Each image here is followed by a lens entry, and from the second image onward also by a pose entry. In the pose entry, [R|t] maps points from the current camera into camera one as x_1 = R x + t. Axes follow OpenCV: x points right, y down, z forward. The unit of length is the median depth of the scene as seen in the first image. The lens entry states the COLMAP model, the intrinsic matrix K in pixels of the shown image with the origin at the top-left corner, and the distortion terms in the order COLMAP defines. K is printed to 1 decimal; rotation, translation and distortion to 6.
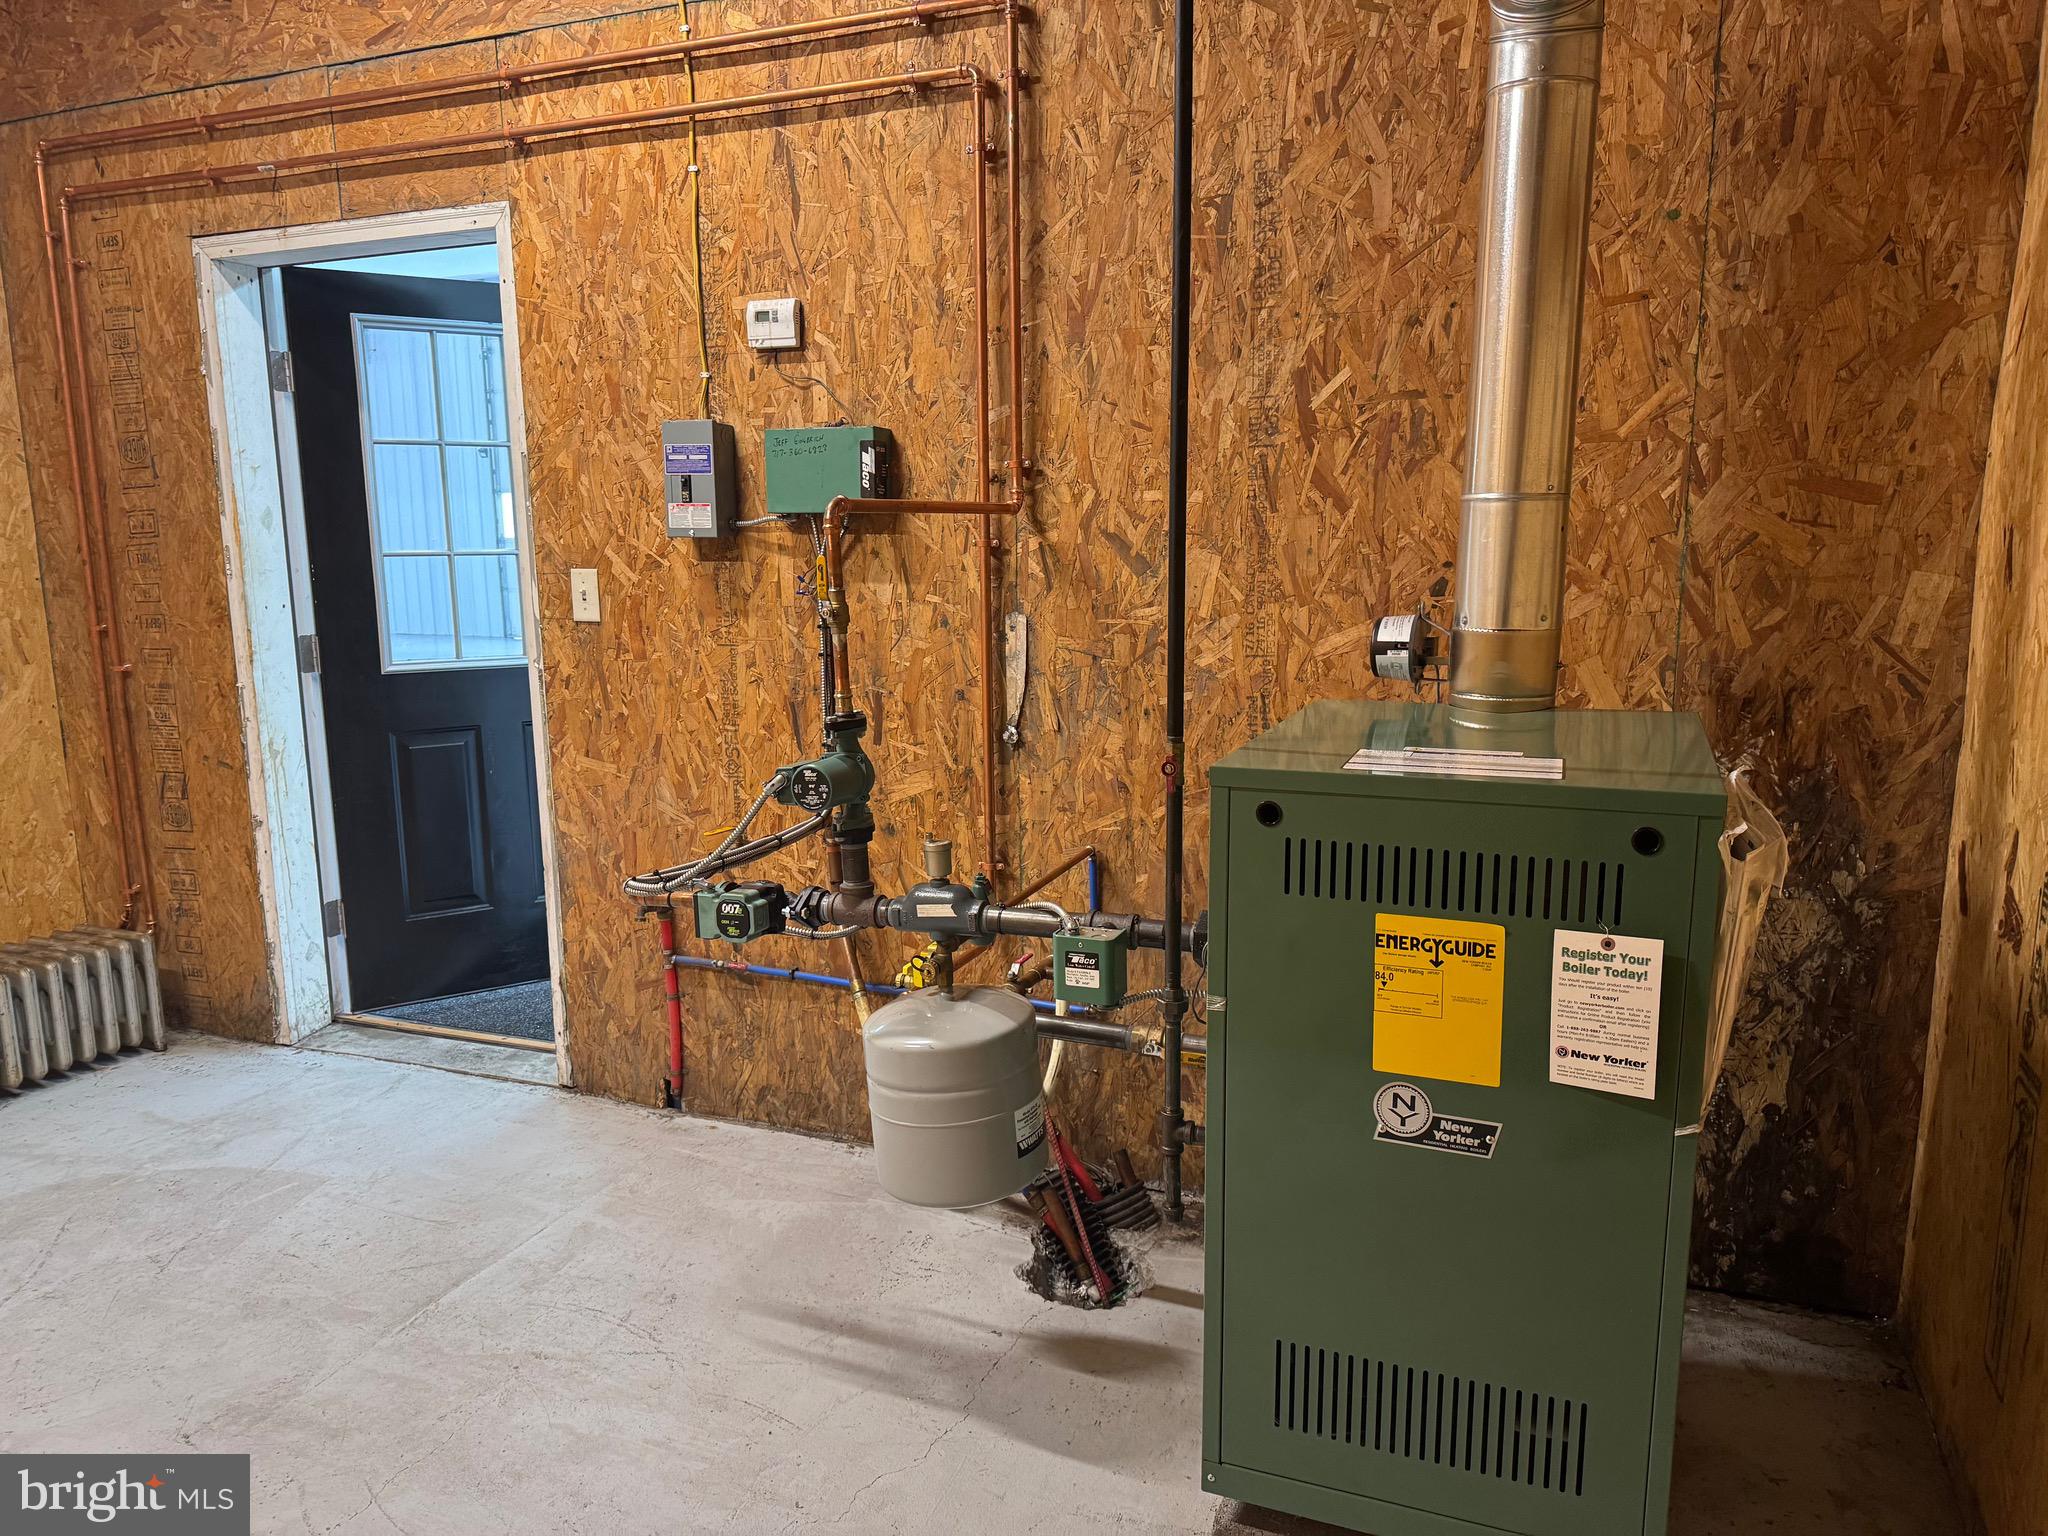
lens RADIAL K [[1417.4, 0, 1030.9], [0, 1417.4, 780.2], [0, 0, 1]] dist [0.066590, -0.014165]
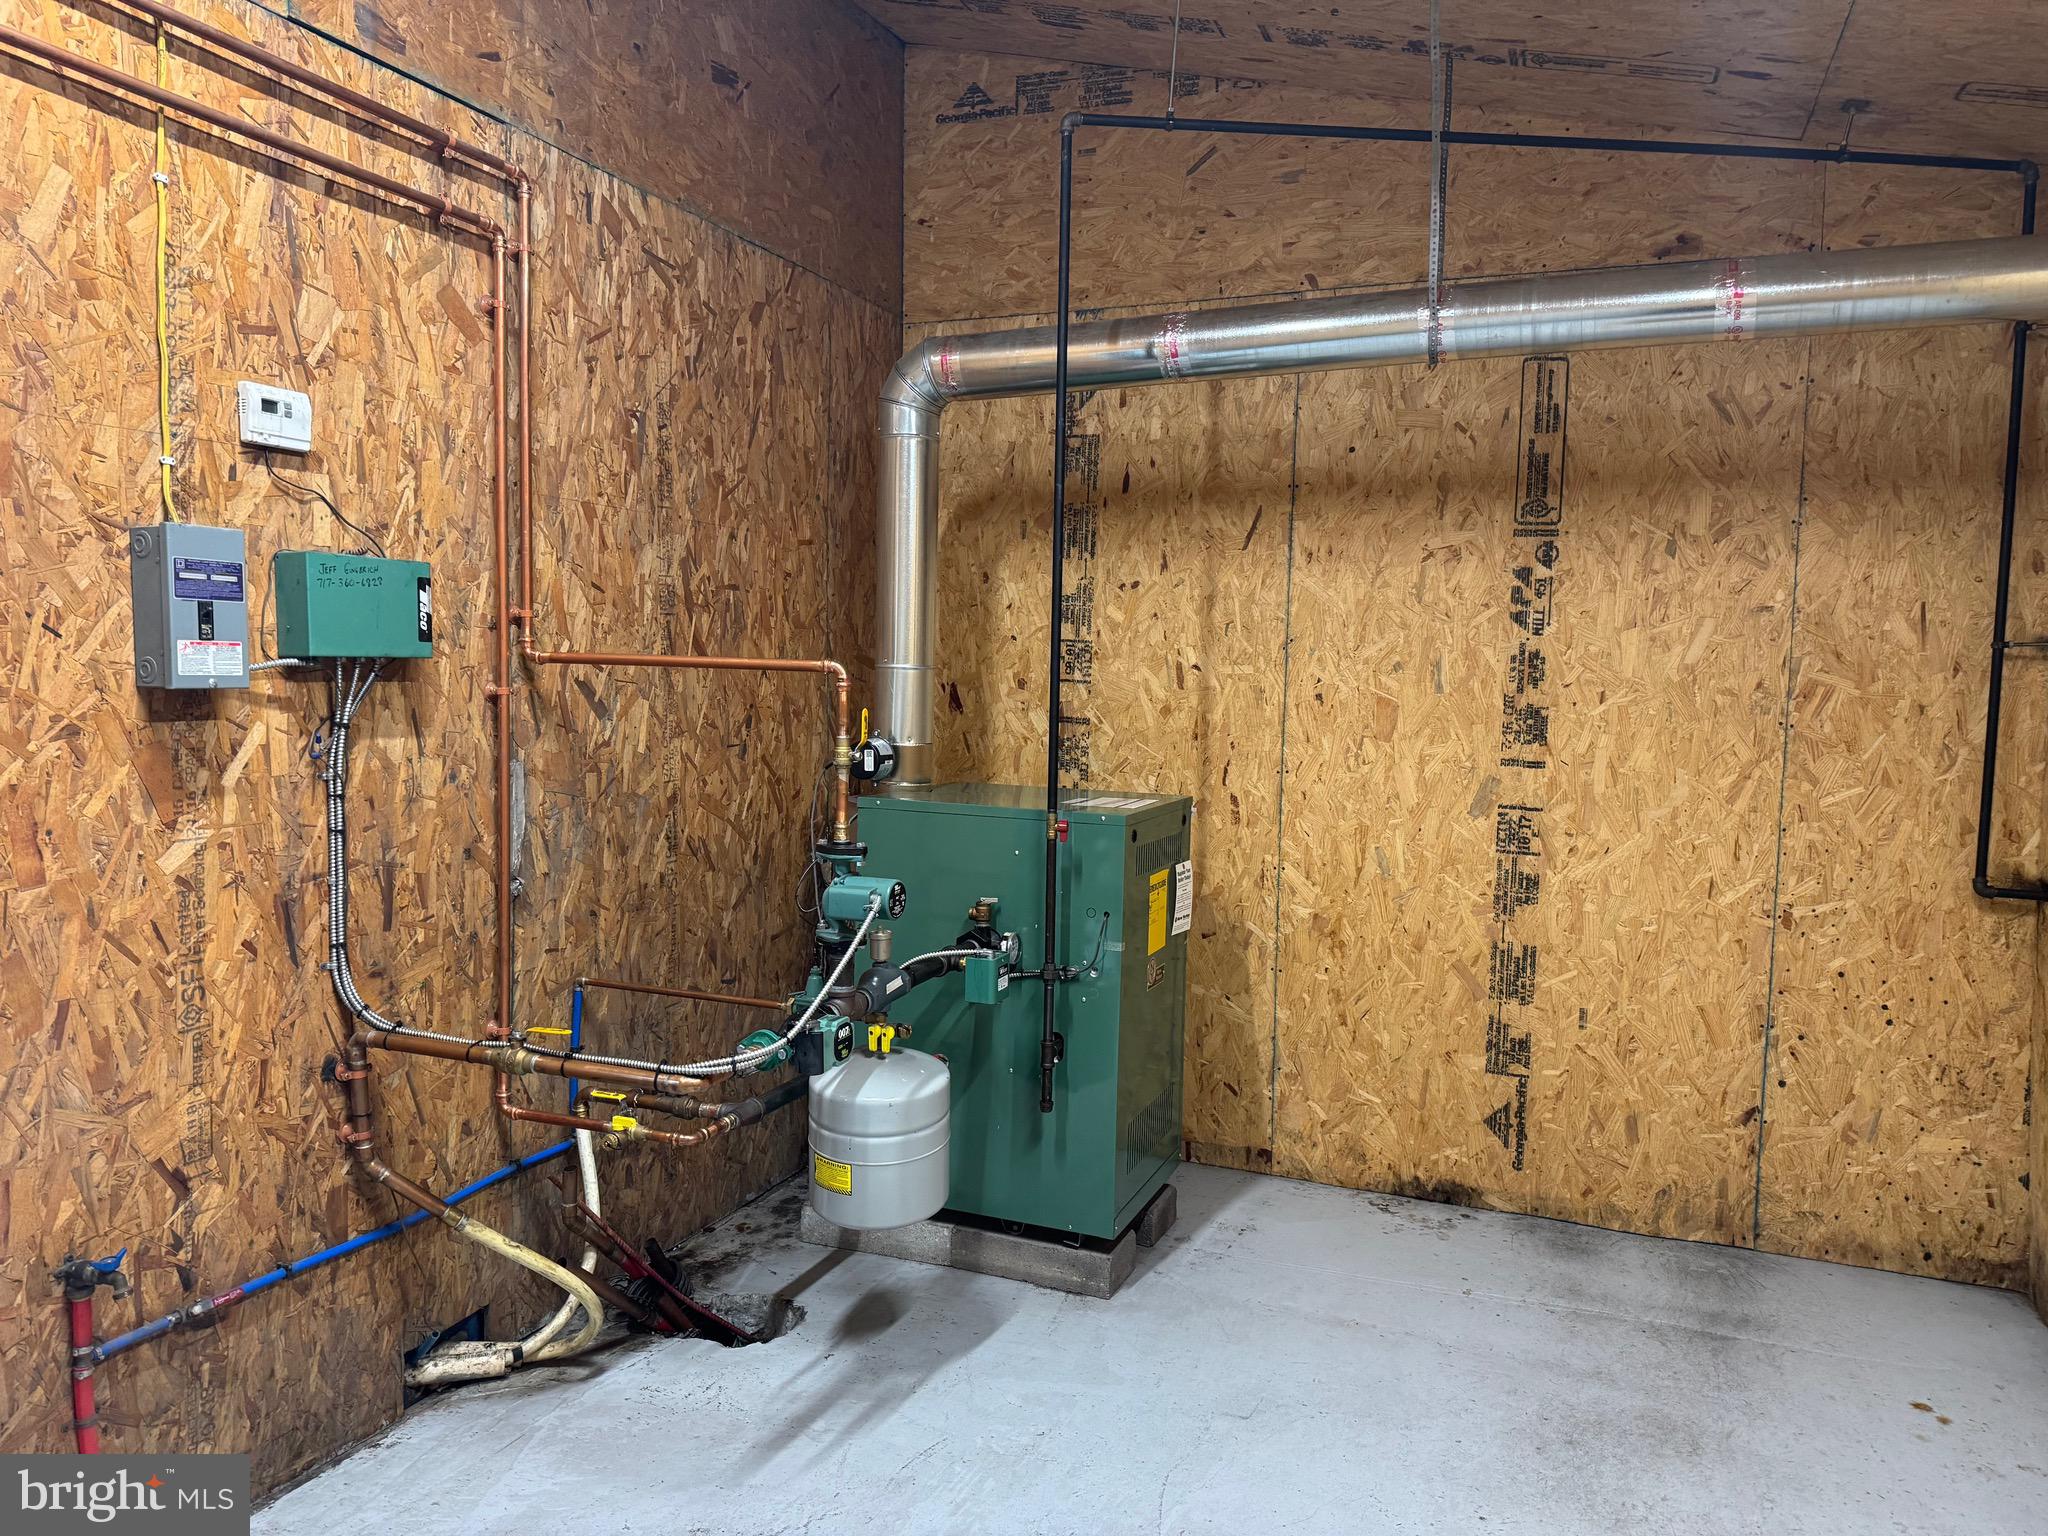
lens RADIAL K [[1417.4, 0, 1034.2], [0, 1417.4, 762.1], [0, 0, 1]] dist [0.066590, -0.014165]
pose [[0.011976, -0.063228, 0.997927, -0.995036], [0.153422, 0.986298, 0.060650, -0.121836], [-0.988088, 0.152377, 0.021513, 0.620470]]
